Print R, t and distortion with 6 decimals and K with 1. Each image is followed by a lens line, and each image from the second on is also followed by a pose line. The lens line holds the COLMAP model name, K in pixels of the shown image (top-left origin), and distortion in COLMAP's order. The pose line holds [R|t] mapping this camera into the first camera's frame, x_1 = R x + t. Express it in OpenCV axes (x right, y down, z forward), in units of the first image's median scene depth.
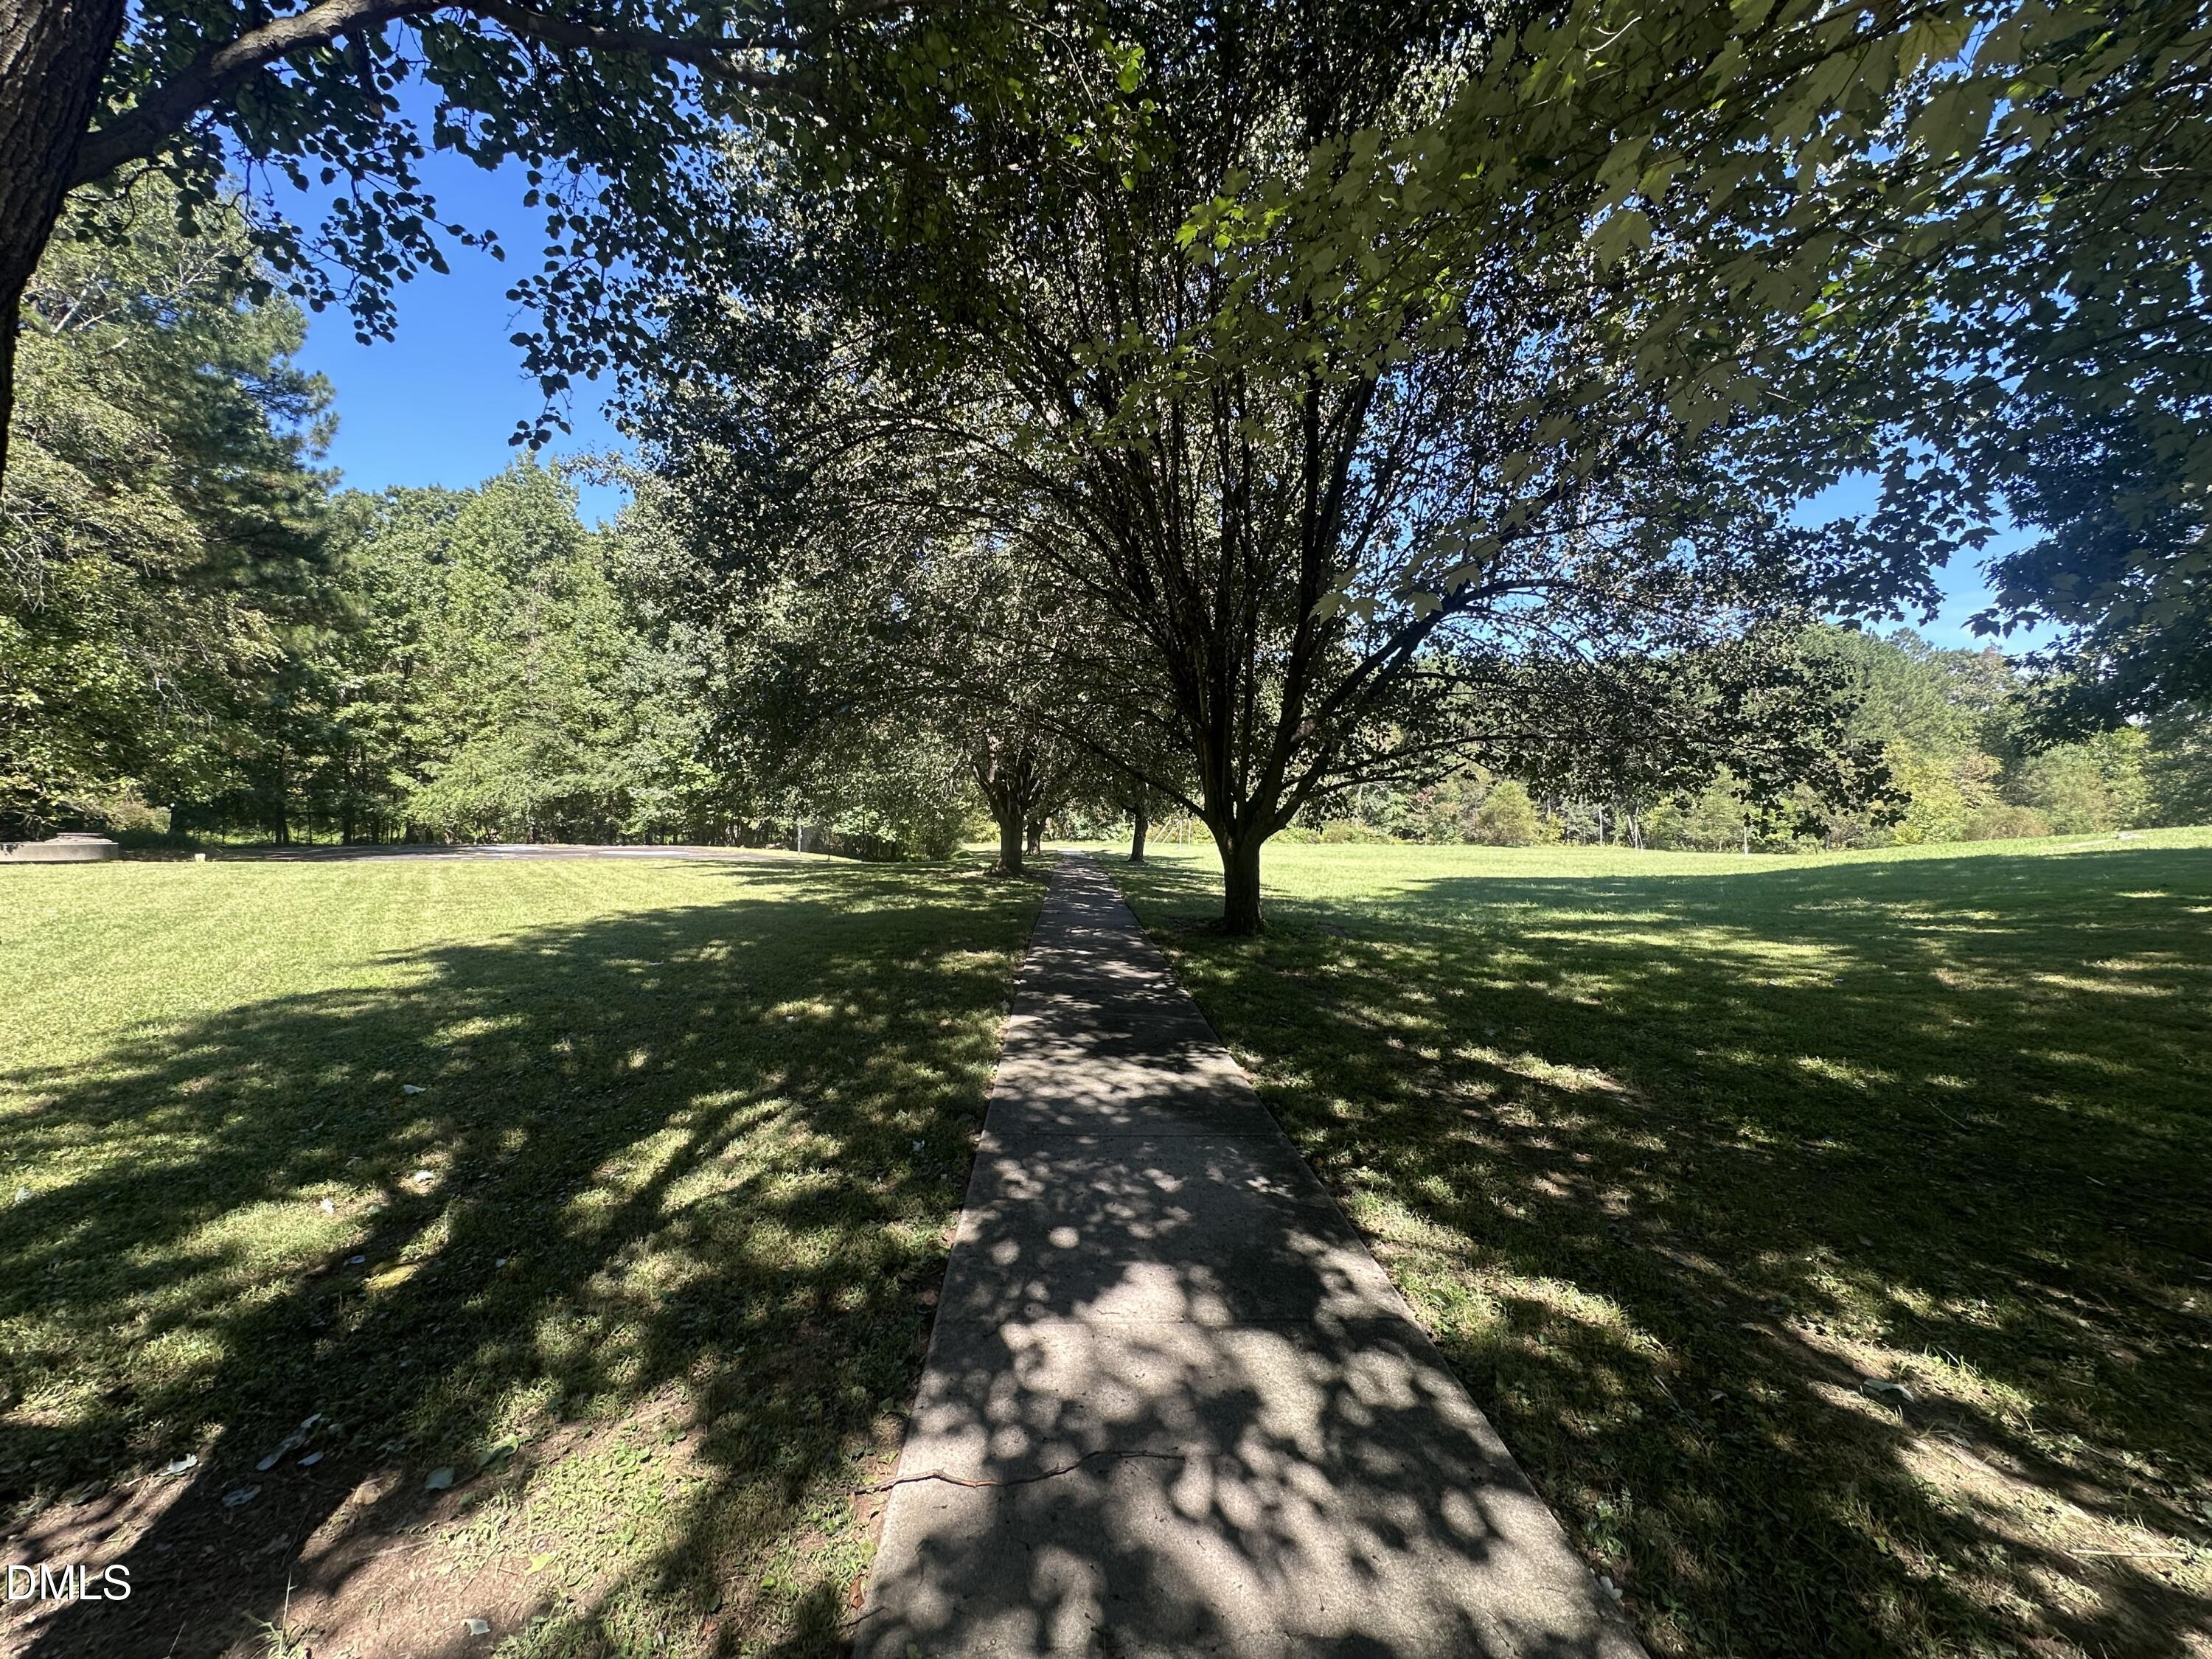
lens RADIAL K [[890.2, 0, 1104.3], [0, 890.2, 816.9], [0, 0, 1]] dist [0.002367, 0.000031]
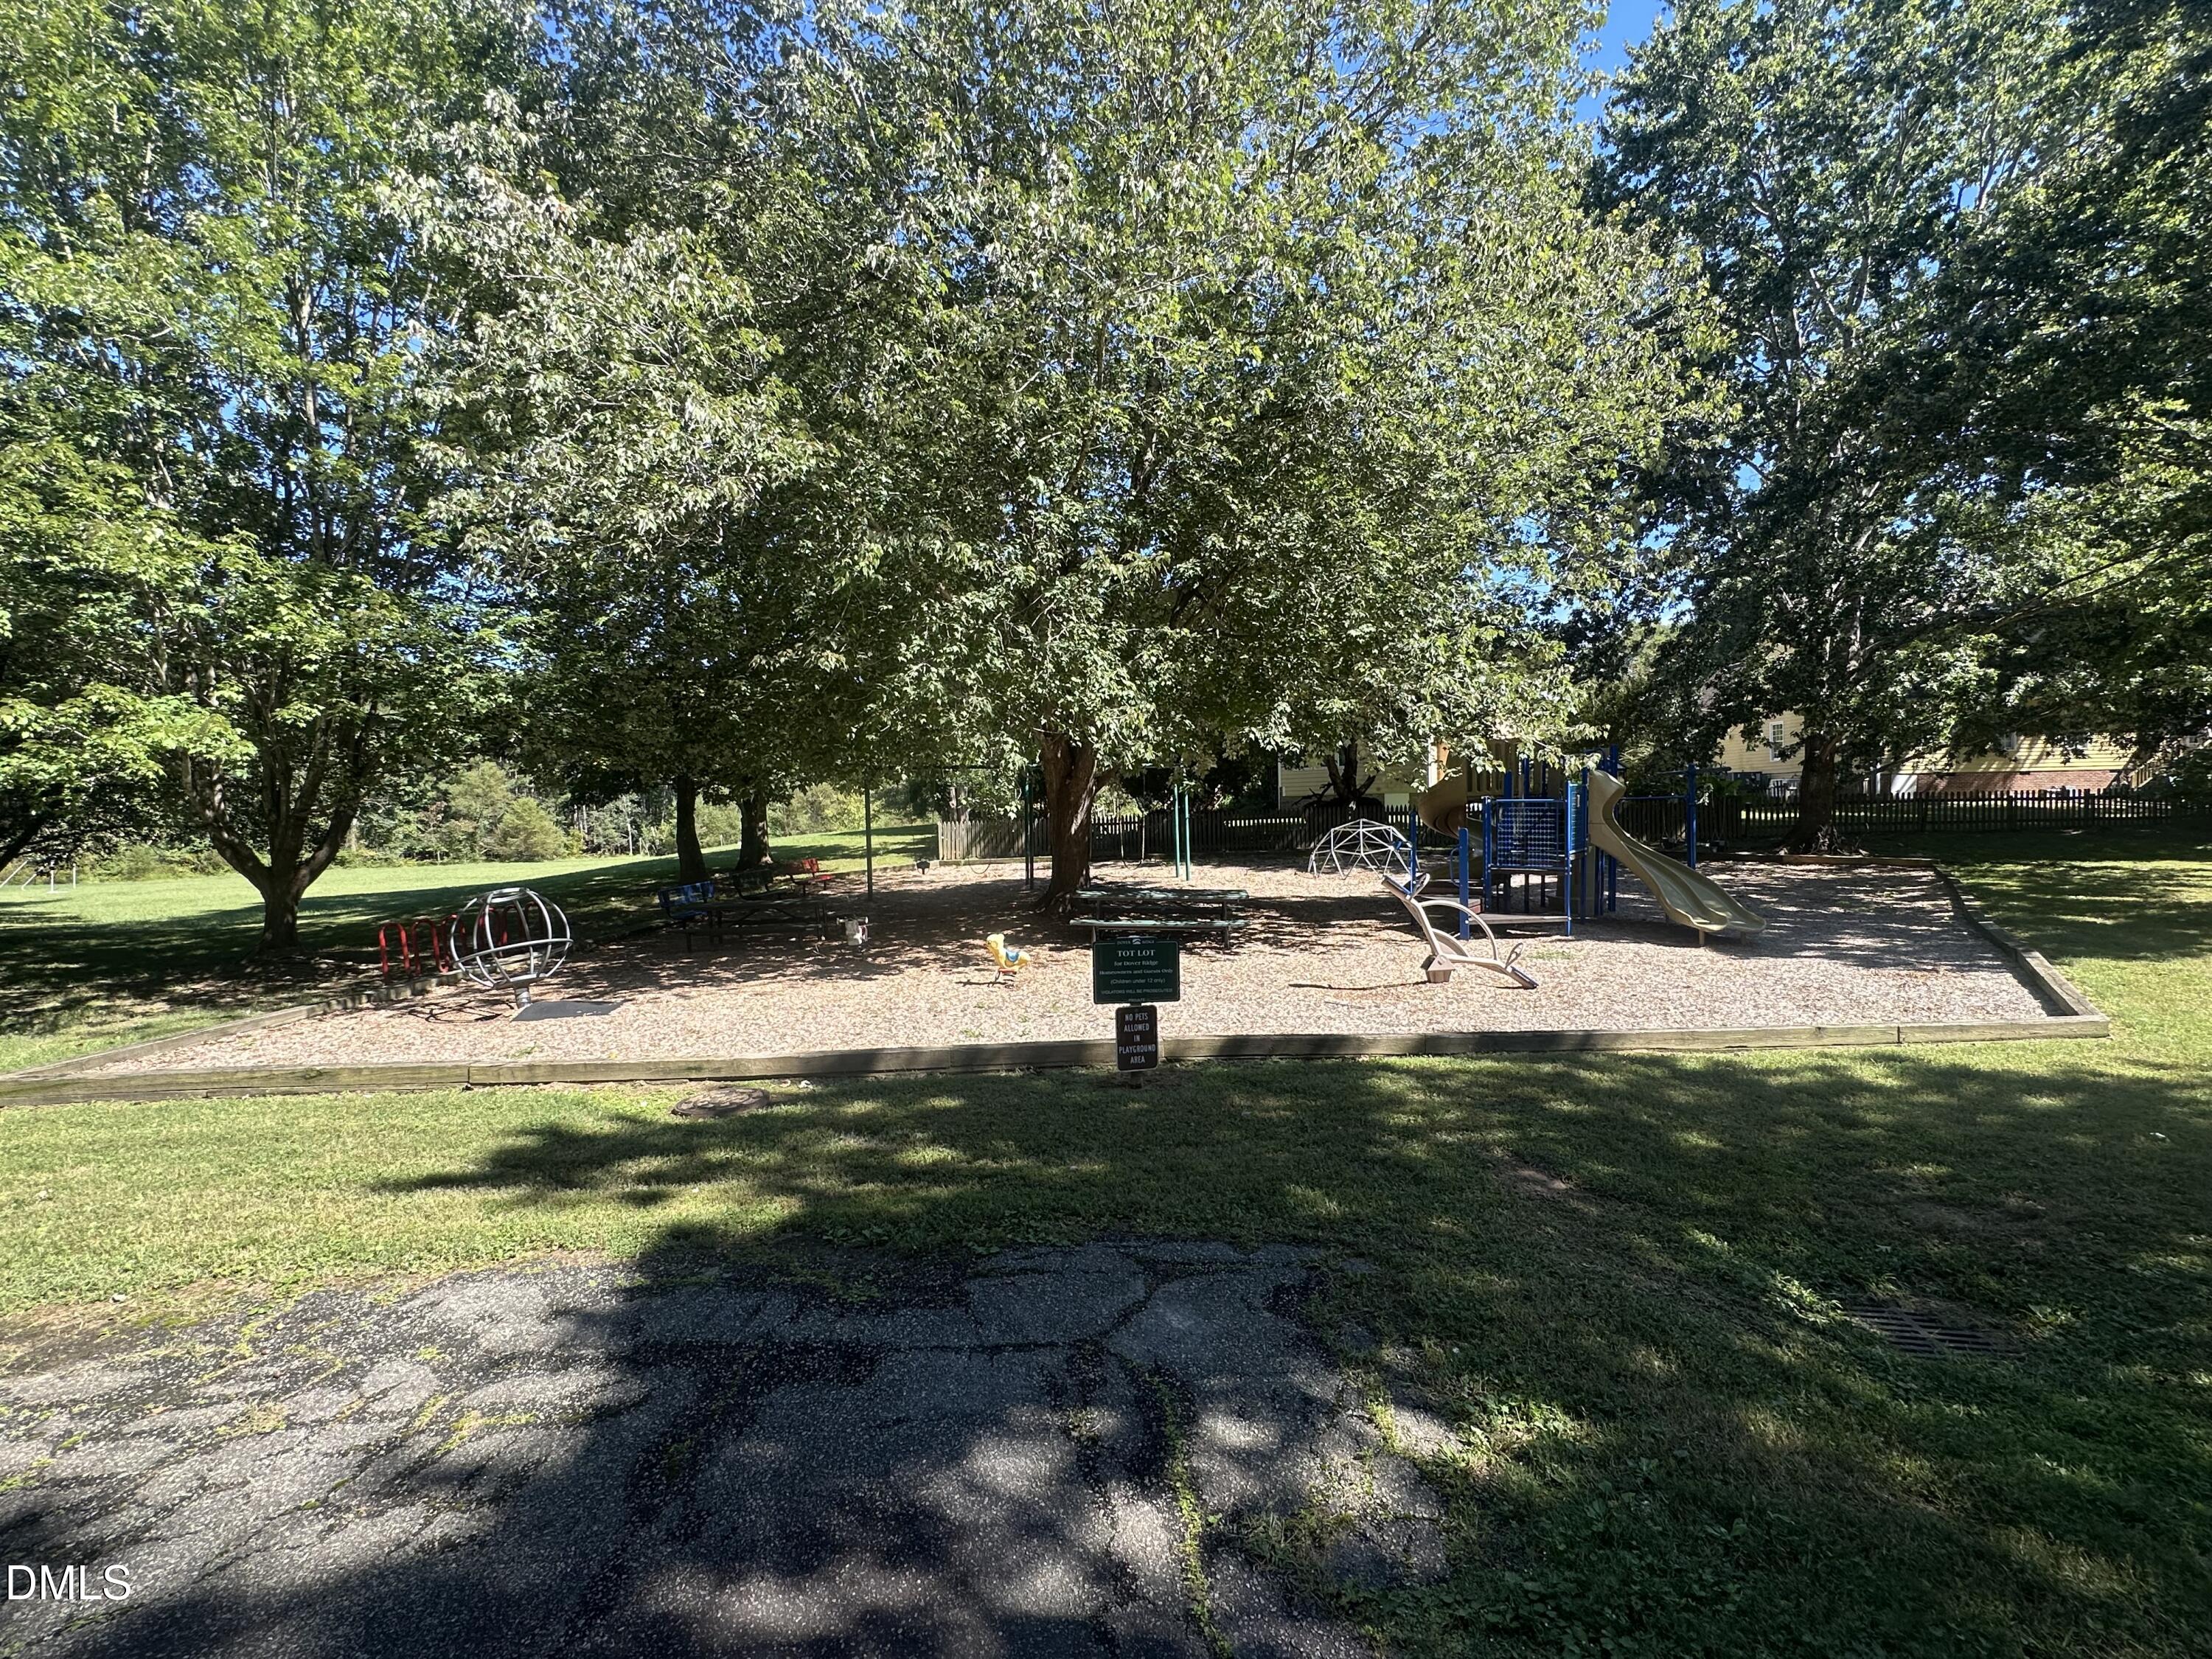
lens RADIAL K [[958.6, 0, 1110.7], [0, 958.6, 832.1], [0, 0, 1]] dist [-0.010980, 0.000005]
pose [[0.631905, -0.037560, 0.774136, 0.048874], [0.030475, 0.999257, 0.023607, -0.013152], [-0.774447, 0.008674, 0.632580, -0.442409]]
